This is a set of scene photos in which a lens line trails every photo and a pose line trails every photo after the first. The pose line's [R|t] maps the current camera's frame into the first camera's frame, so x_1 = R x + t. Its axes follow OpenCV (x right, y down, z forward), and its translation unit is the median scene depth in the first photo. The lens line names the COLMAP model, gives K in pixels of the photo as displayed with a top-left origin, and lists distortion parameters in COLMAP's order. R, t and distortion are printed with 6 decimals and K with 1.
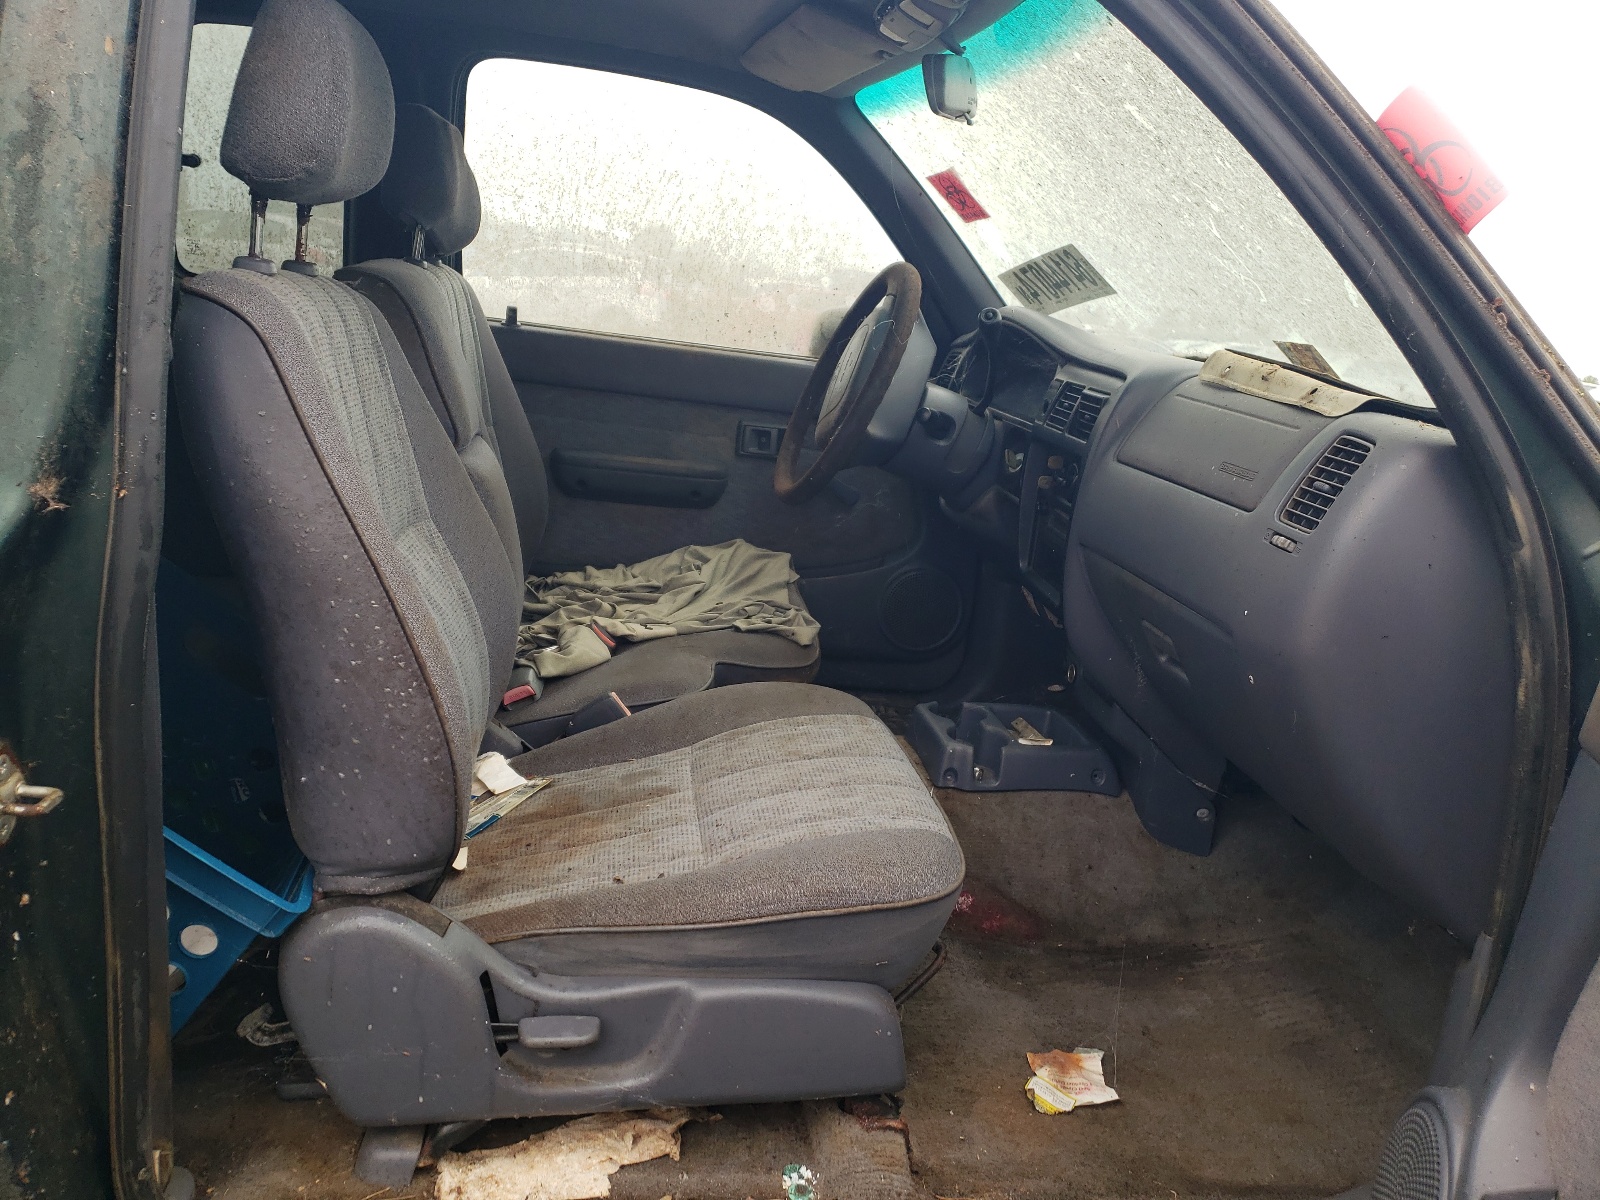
lens RADIAL K [[1211.3, 0, 795.5], [0, 1211.3, 592.8], [0, 0, 1]] dist [0.159831, -0.231581]
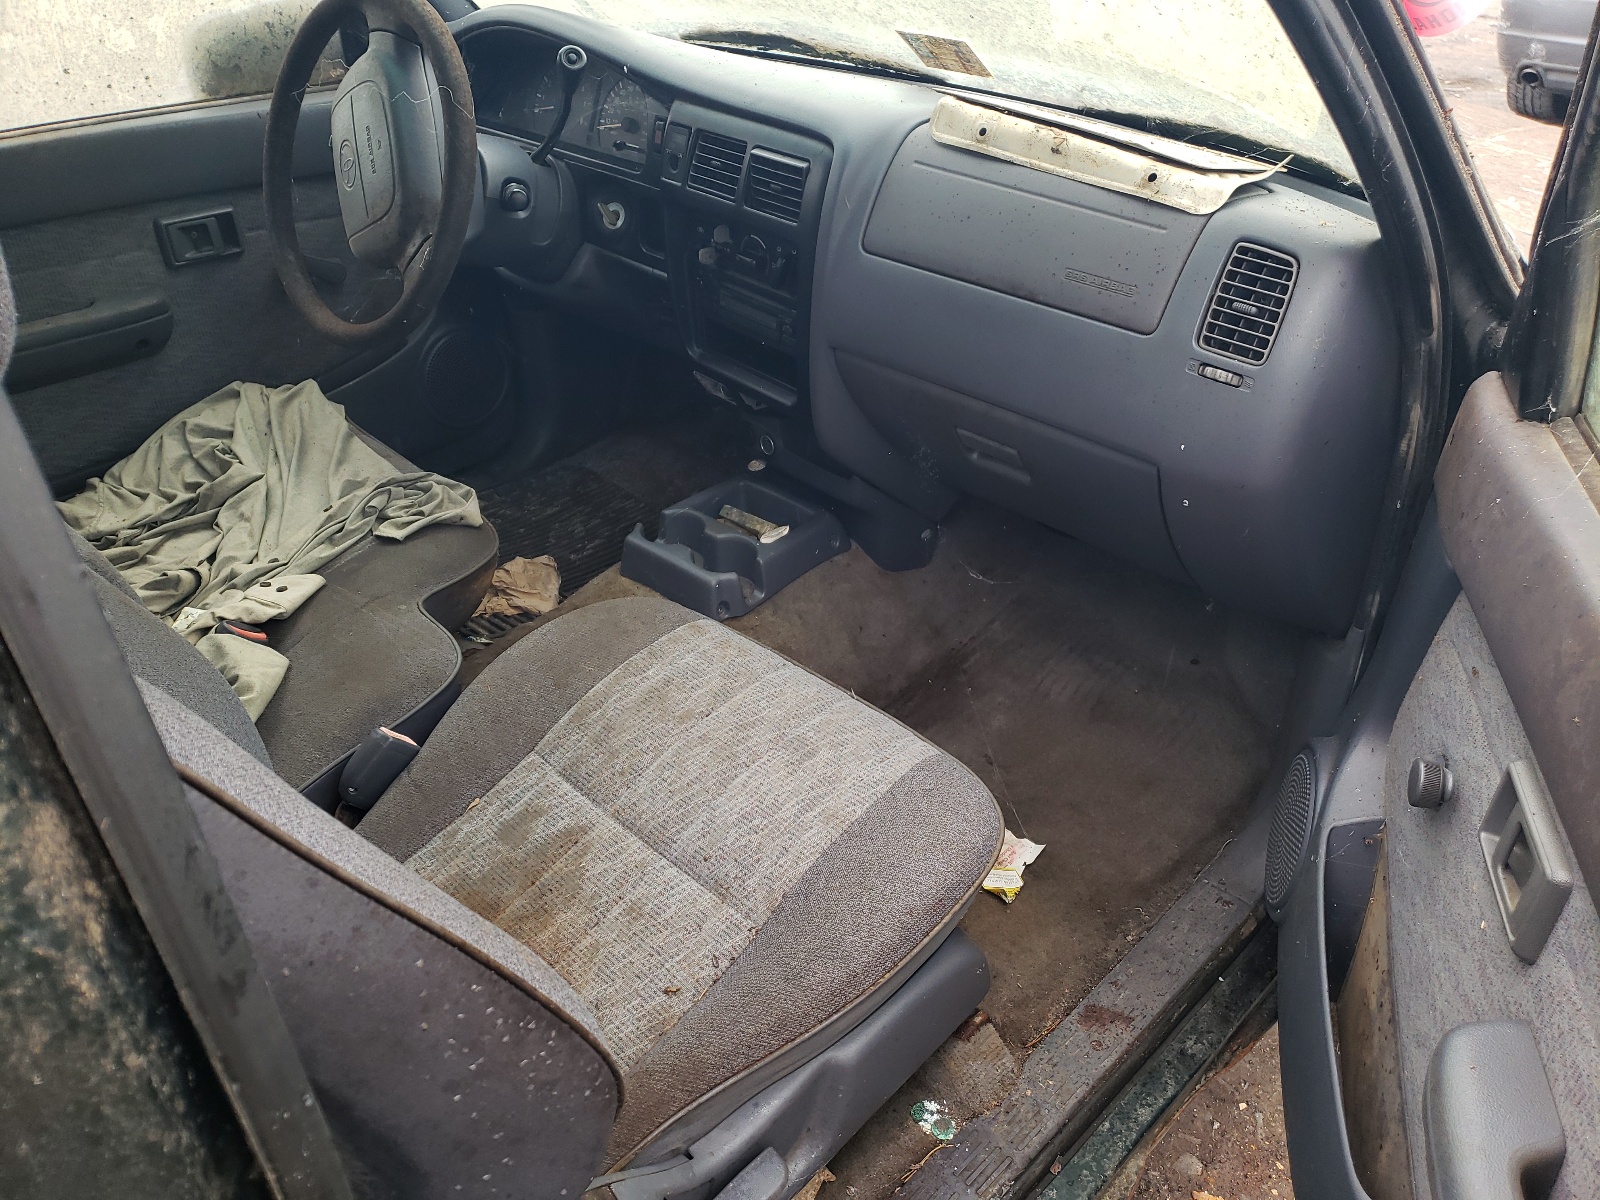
lens RADIAL K [[1211.3, 0, 795.5], [0, 1211.3, 592.8], [0, 0, 1]] dist [0.159831, -0.231581]
pose [[0.786923, -0.429978, 0.442573, -0.260242], [0.238870, 0.873591, 0.424005, -0.267605], [-0.568940, -0.227942, 0.790158, 0.266842]]
